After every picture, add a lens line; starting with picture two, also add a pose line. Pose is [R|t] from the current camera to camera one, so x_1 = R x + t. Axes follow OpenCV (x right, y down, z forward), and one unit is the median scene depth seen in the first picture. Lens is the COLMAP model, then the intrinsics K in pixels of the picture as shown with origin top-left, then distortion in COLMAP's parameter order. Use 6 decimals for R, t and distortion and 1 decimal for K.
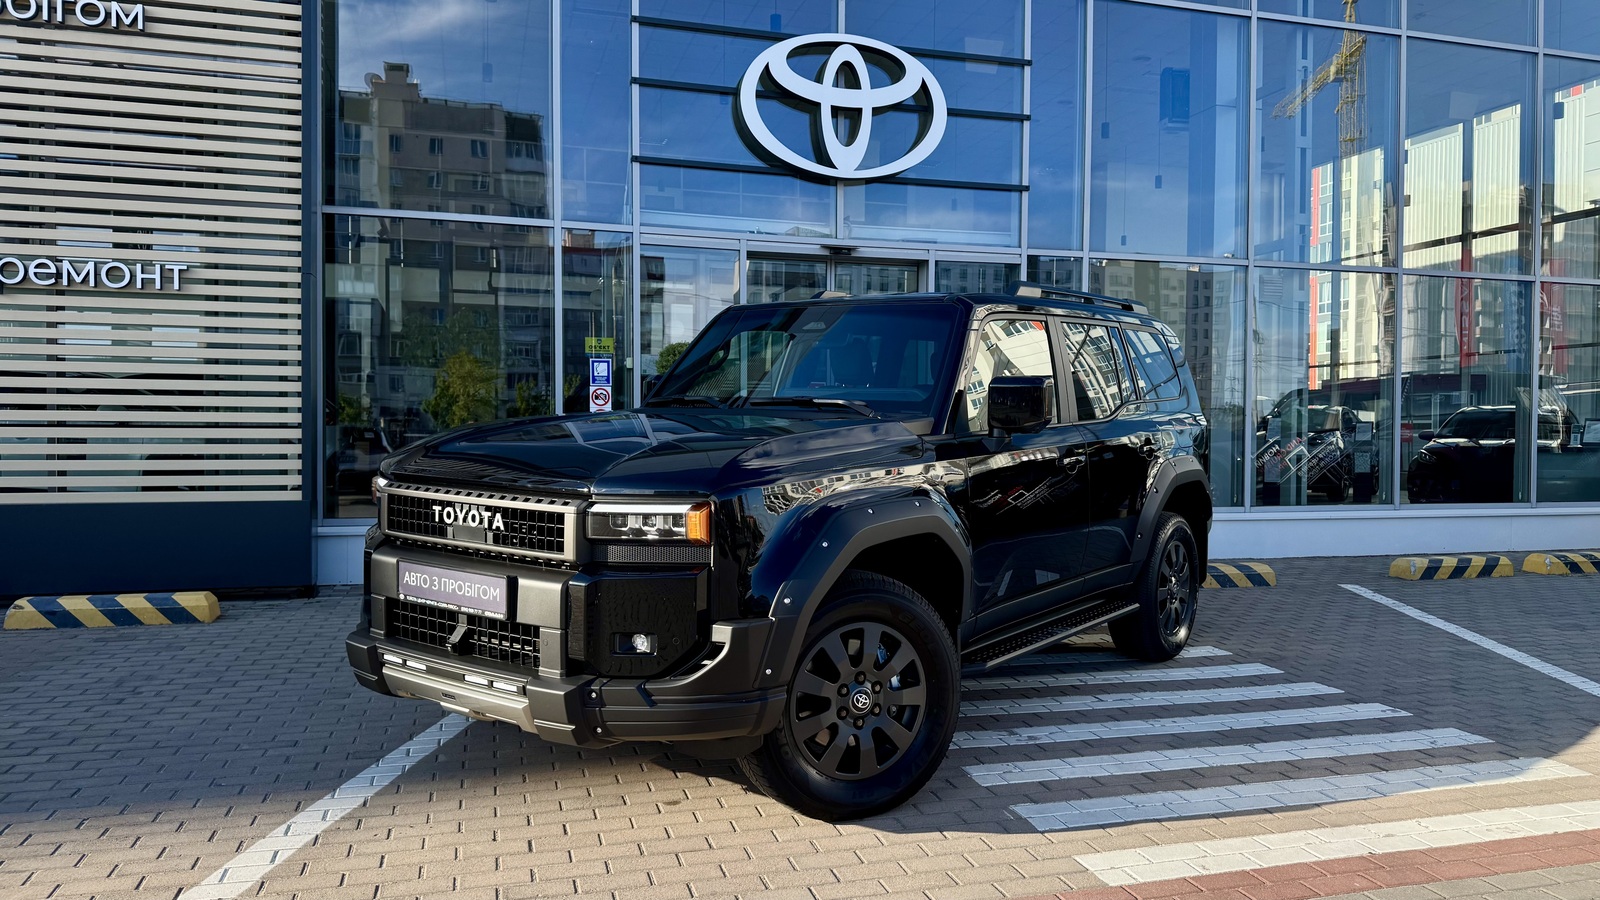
lens RADIAL K [[1129.4, 0, 802.8], [0, 1129.4, 454.1], [0, 0, 1]] dist [0.028298, -0.033116]
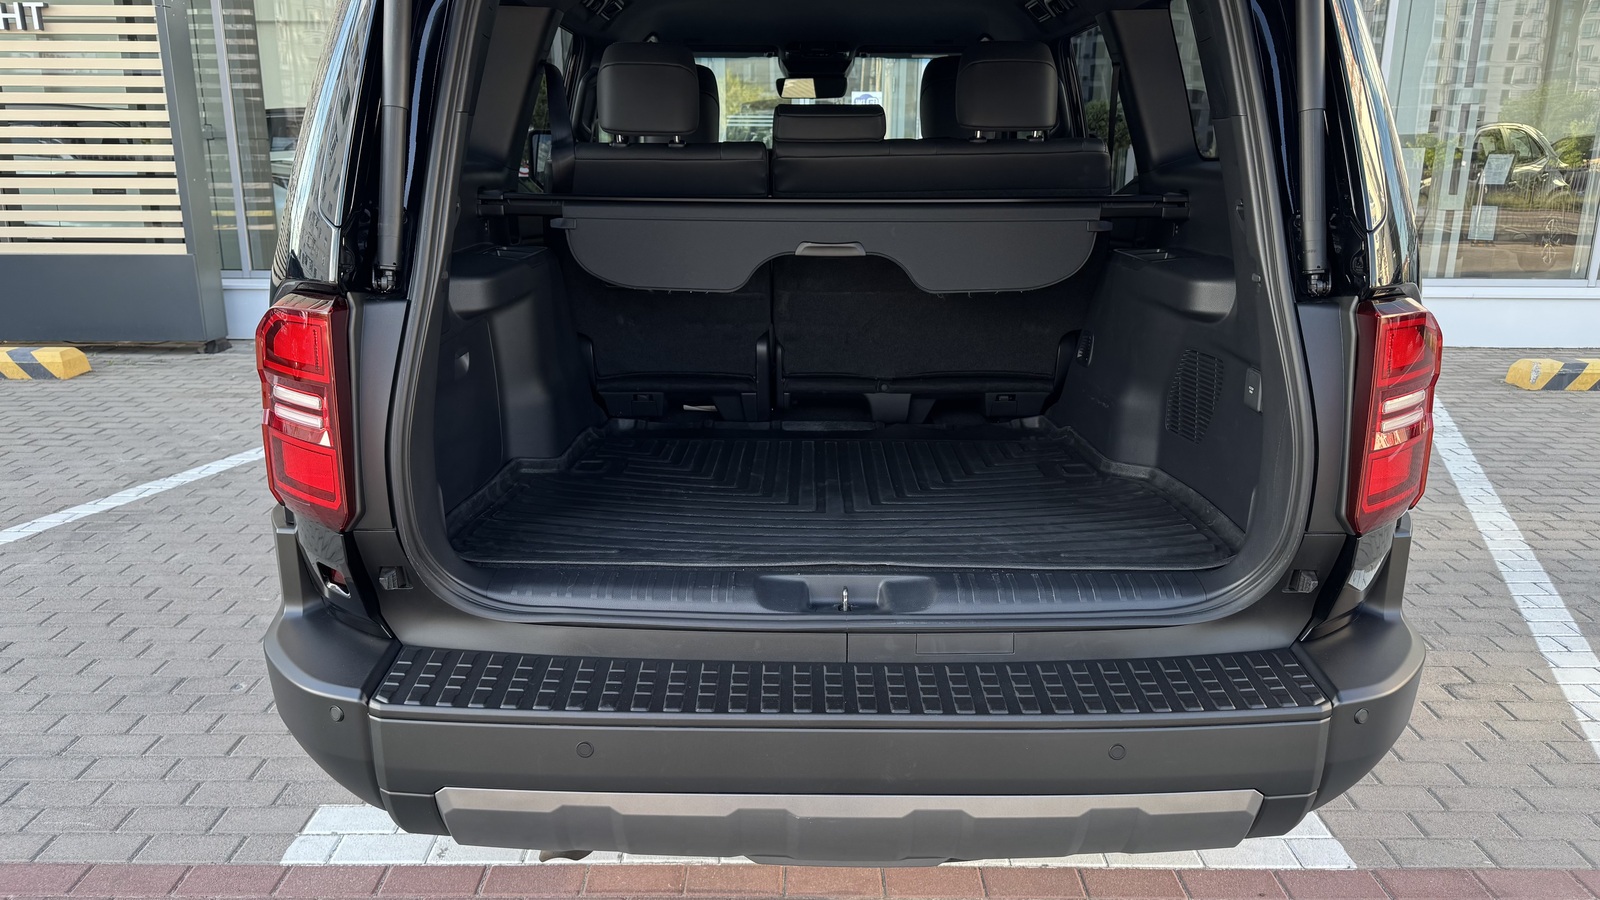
lens RADIAL K [[1129.4, 0, 793.1], [0, 1129.4, 458.2], [0, 0, 1]] dist [0.028298, -0.033116]
pose [[0.960504, 0.071472, -0.268931, 0.341535], [-0.004937, 0.970677, 0.240337, -0.027060], [0.278222, -0.229517, 0.932692, 0.199875]]
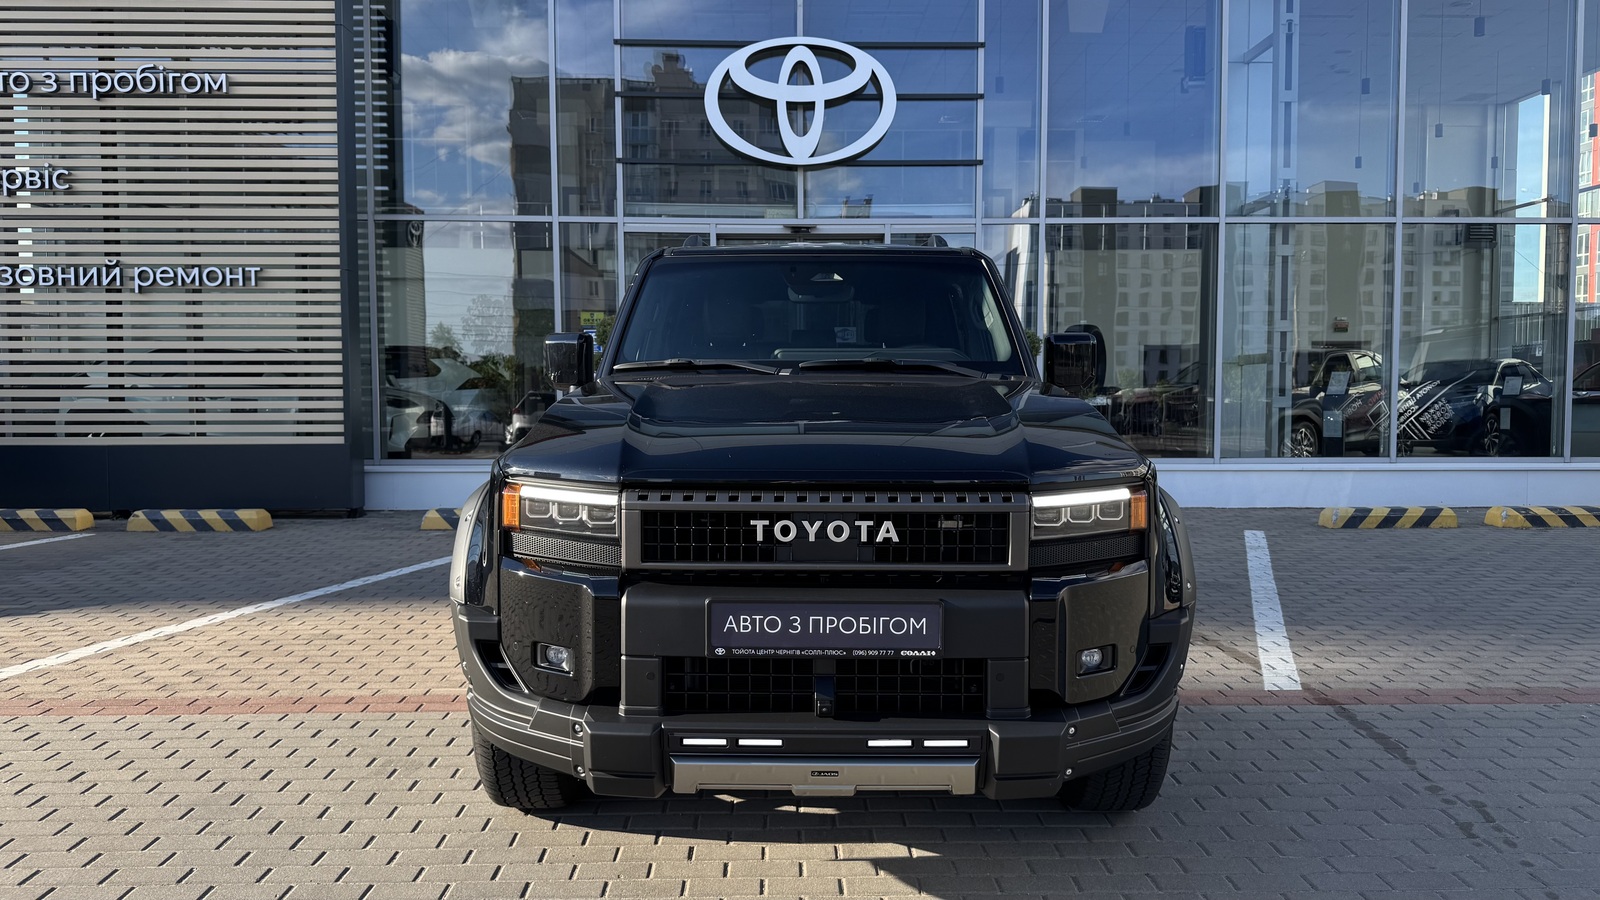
lens RADIAL K [[1129.4, 0, 797.2], [0, 1129.4, 455.1], [0, 0, 1]] dist [0.028298, -0.033116]
pose [[0.966144, 0.005650, -0.257941, 0.412516], [0.002942, 0.999454, 0.032911, 0.012591], [0.257986, -0.032555, 0.965600, -0.134513]]
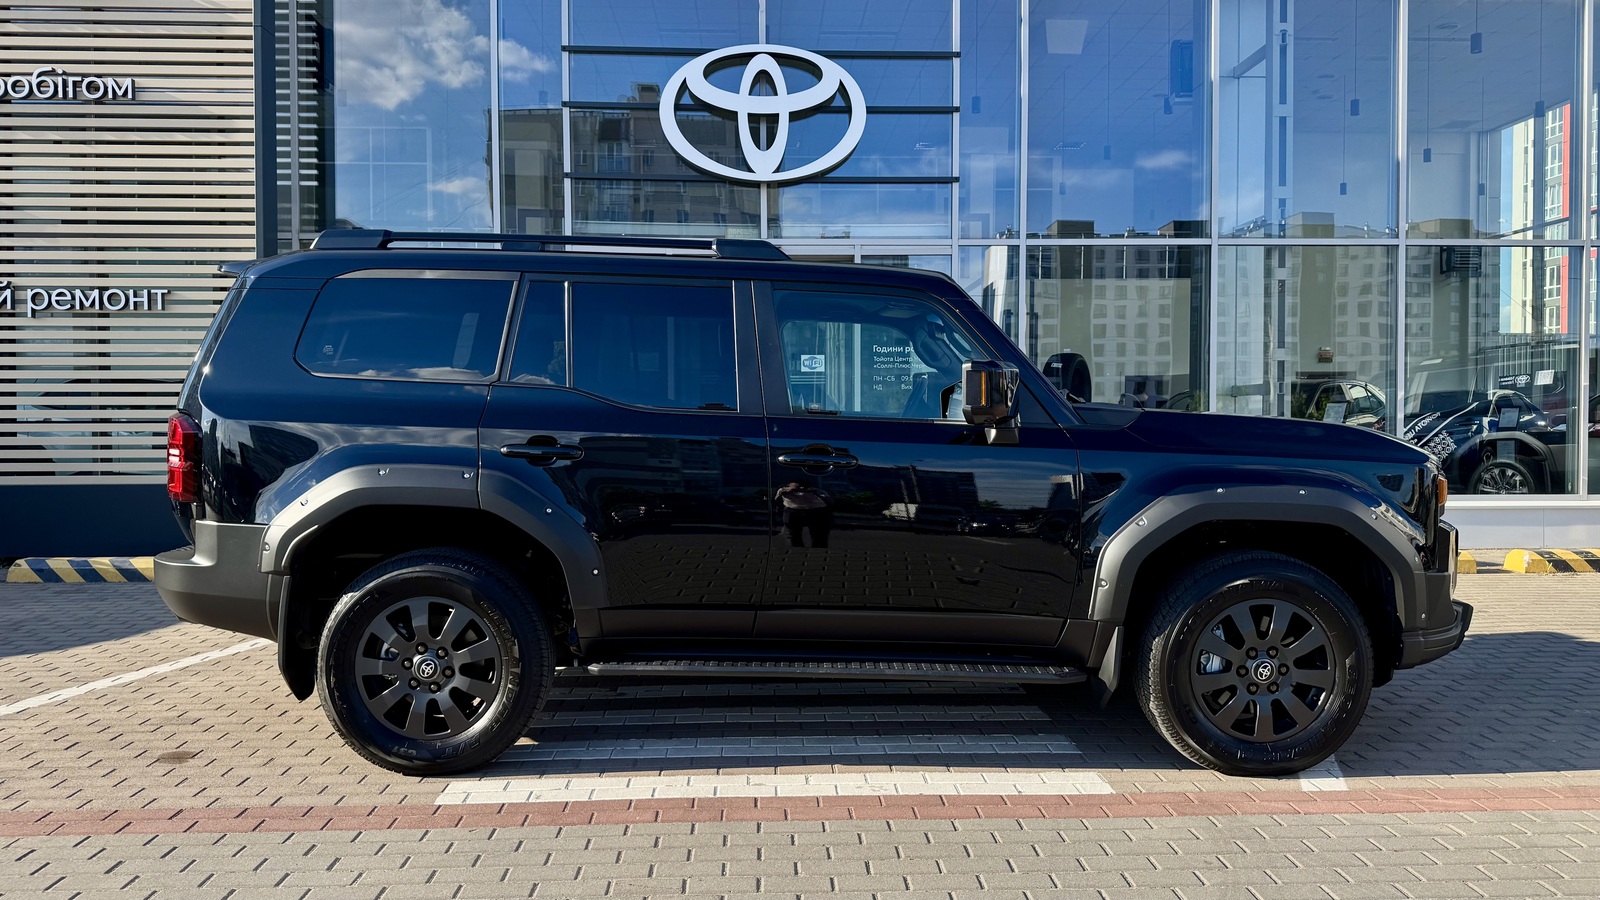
lens RADIAL K [[1129.4, 0, 798.6], [0, 1129.4, 453.8], [0, 0, 1]] dist [0.028298, -0.033116]
pose [[0.970962, -0.002677, -0.239220, 0.402096], [0.003939, 0.999981, 0.004796, 0.006631], [0.239203, -0.005599, 0.970953, -0.020175]]
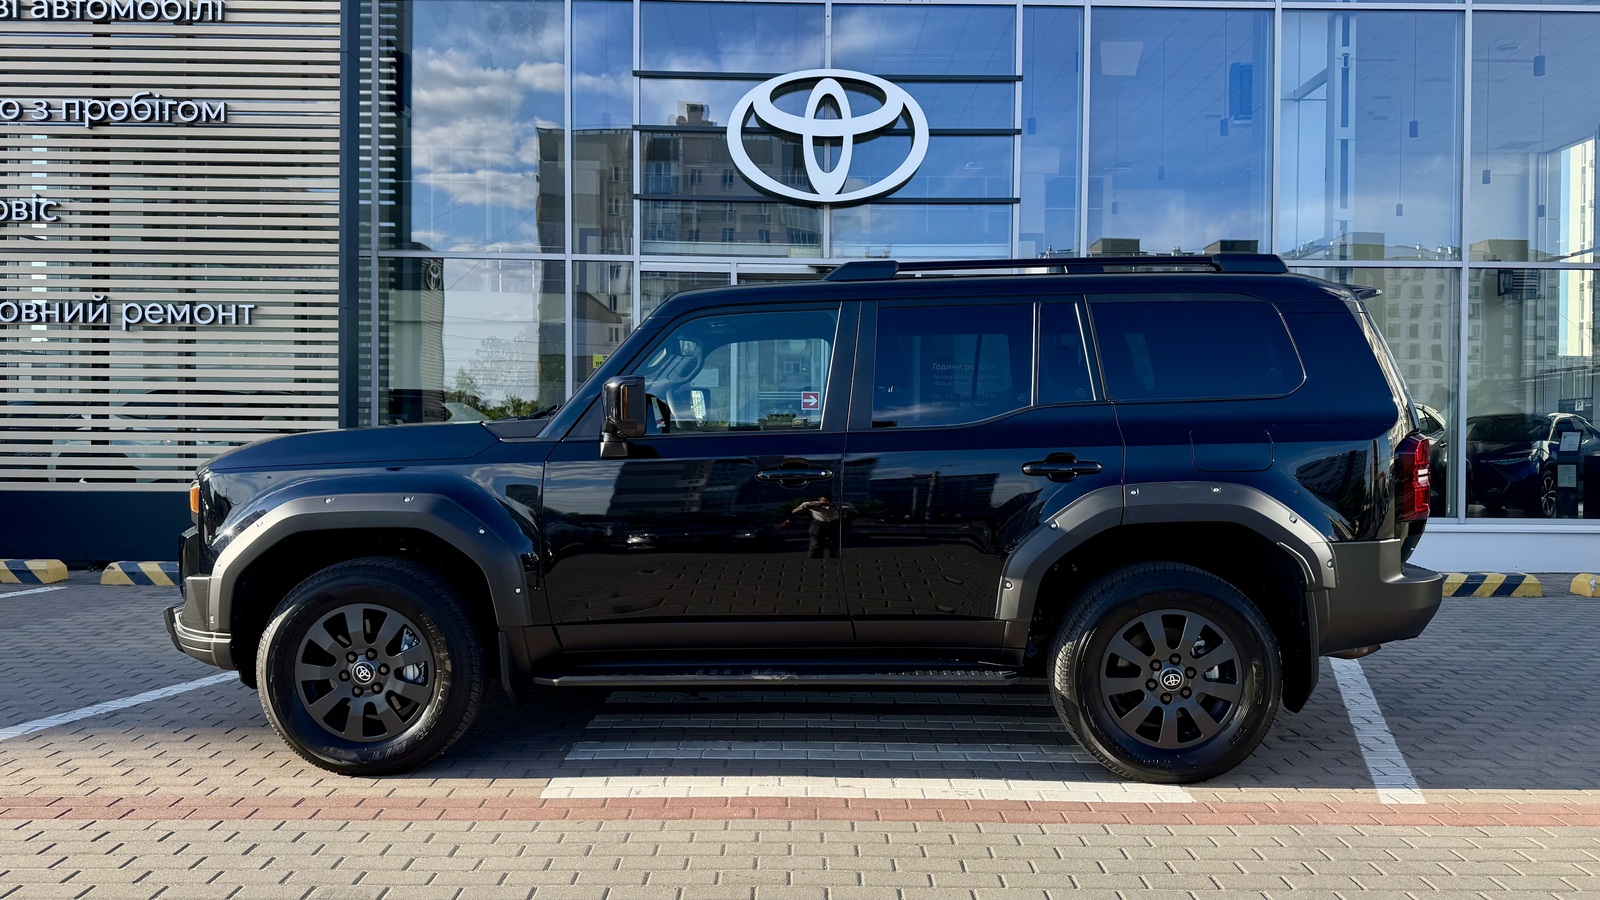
lens RADIAL K [[1129.4, 0, 799.0], [0, 1129.4, 453.9], [0, 0, 1]] dist [0.028298, -0.033116]
pose [[0.962197, 0.004102, -0.272324, 0.382930], [-0.007068, 0.999926, -0.009913, 0.008138], [0.272263, 0.011463, 0.962154, -0.048048]]
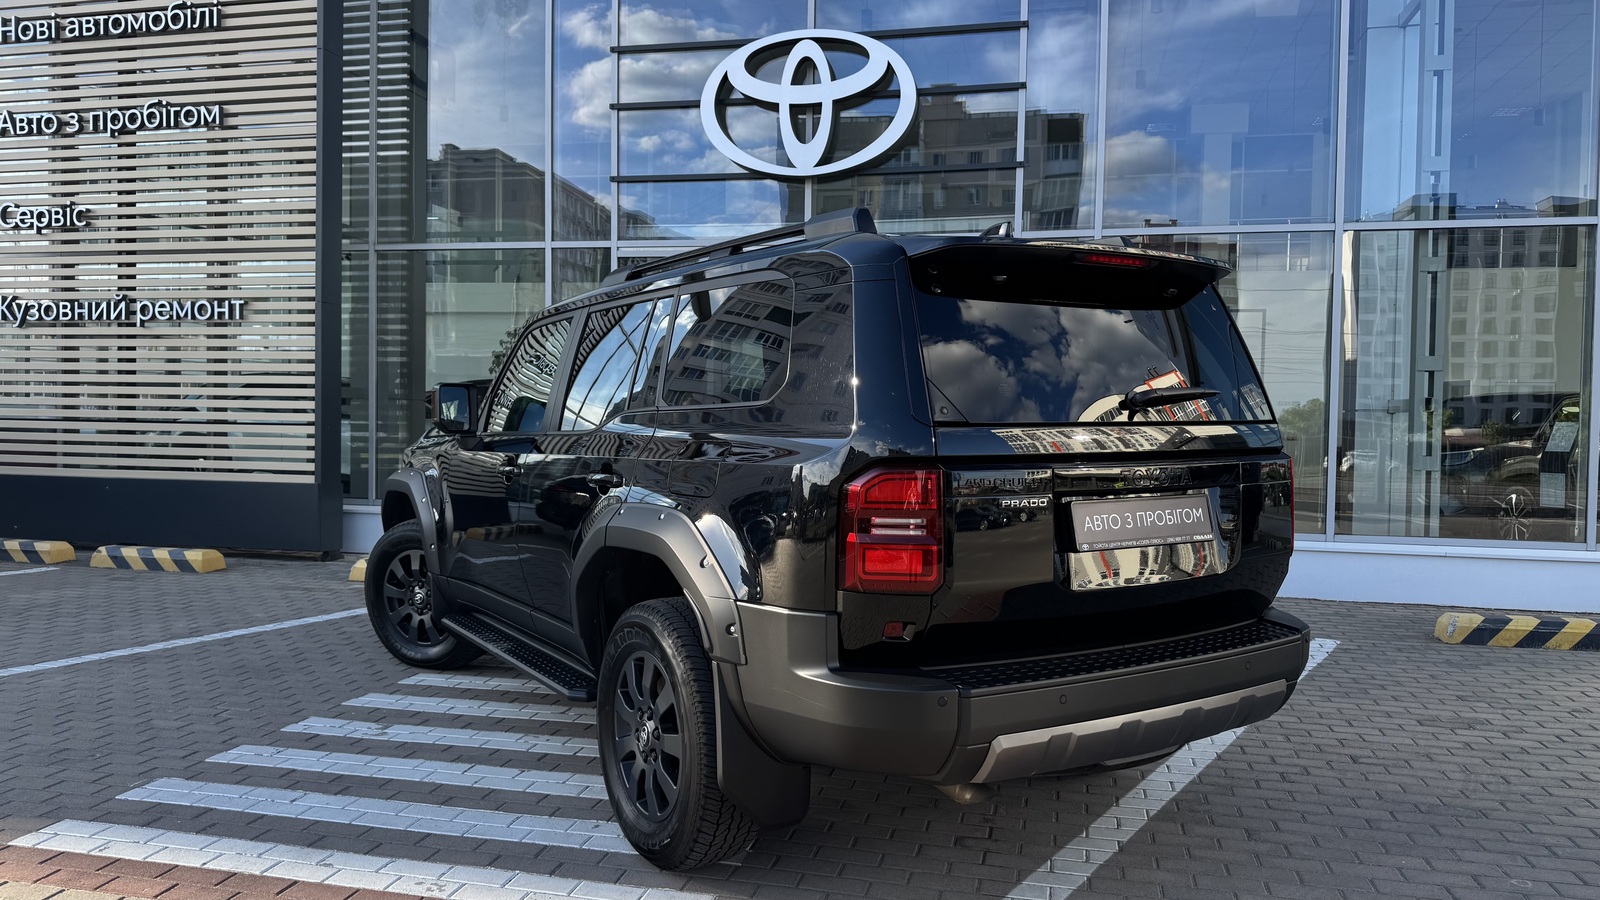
lens RADIAL K [[1129.4, 0, 798.2], [0, 1129.4, 452.0], [0, 0, 1]] dist [0.028298, -0.033116]
pose [[0.869388, 0.020424, -0.493707, 0.656343], [-0.019451, 0.999786, 0.007107, -0.013352], [0.493747, 0.003424, 0.869599, 0.178717]]
